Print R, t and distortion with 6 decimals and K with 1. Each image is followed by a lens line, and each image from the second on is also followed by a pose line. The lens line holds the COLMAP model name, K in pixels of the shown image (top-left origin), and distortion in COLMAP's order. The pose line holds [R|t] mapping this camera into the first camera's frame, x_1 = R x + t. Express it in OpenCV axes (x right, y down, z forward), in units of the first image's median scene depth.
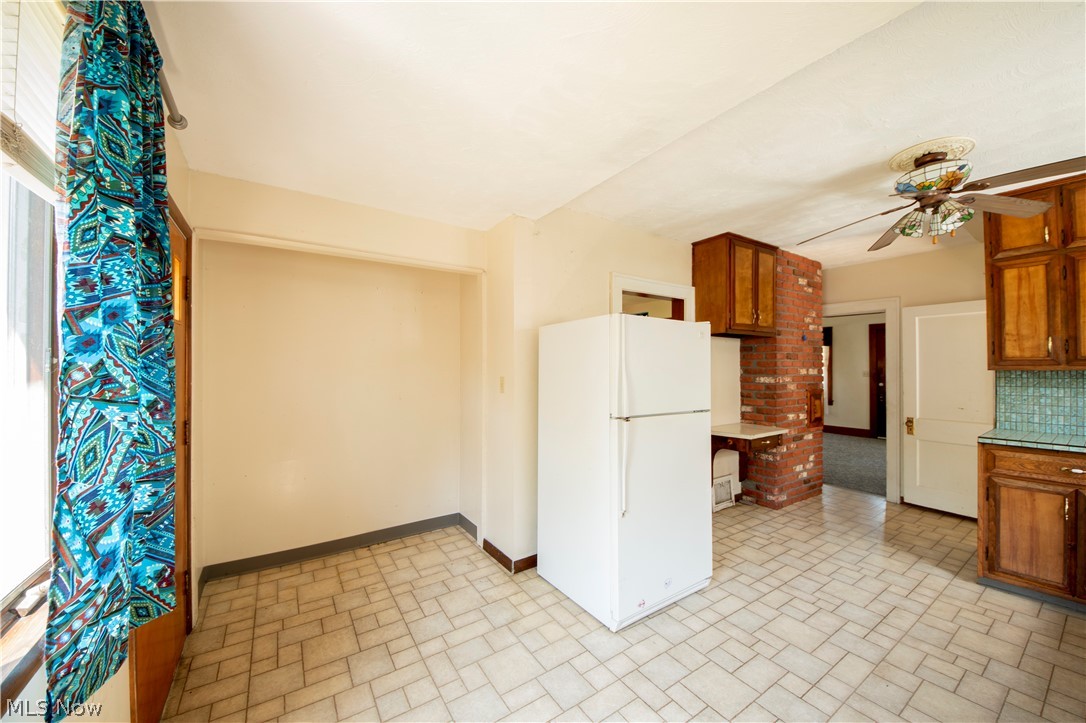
lens RADIAL K [[395.9, 0, 542.8], [0, 395.9, 364.5], [0, 0, 1]] dist [0.028665, -0.018893]
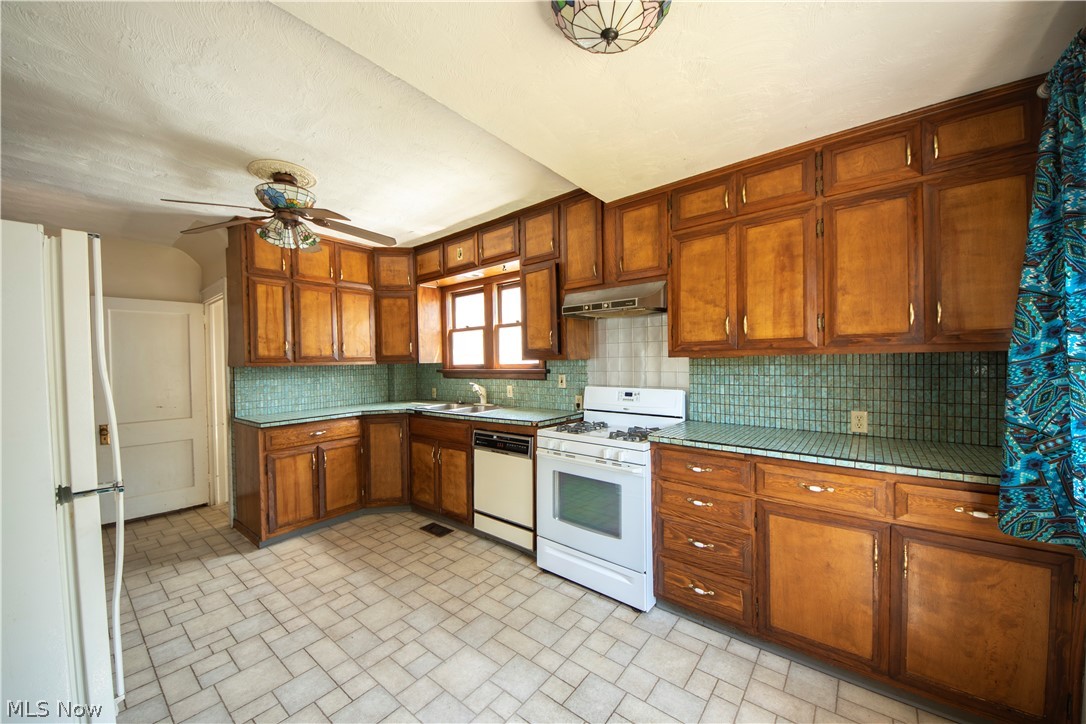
lens RADIAL K [[395.9, 0, 542.8], [0, 395.9, 365.0], [0, 0, 1]] dist [0.028665, -0.018893]
pose [[-0.298005, -0.007989, 0.954531, -0.271342], [0.009284, 0.999893, 0.011267, 0.003771], [-0.954519, 0.012220, -0.297899, 0.535949]]
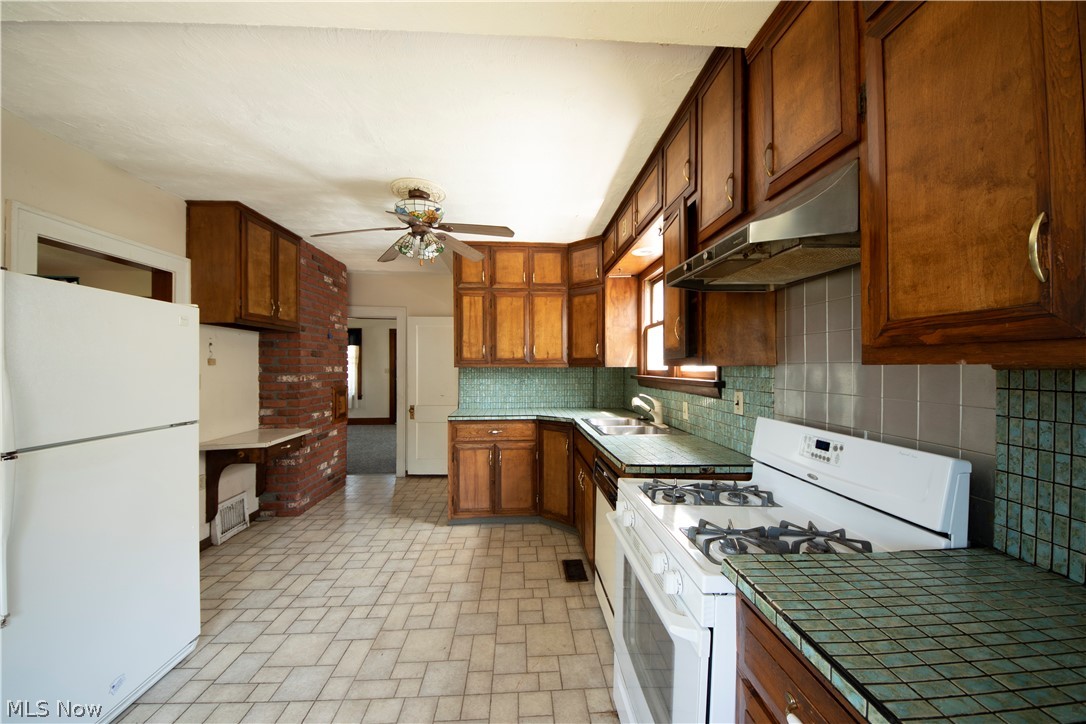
lens RADIAL K [[395.9, 0, 542.8], [0, 395.9, 365.0], [0, 0, 1]] dist [0.028665, -0.018893]
pose [[0.505525, 0.001001, 0.862812, 0.089434], [-0.007136, 0.999970, 0.003021, 0.000173], [-0.862783, -0.007685, 0.505517, 0.040325]]
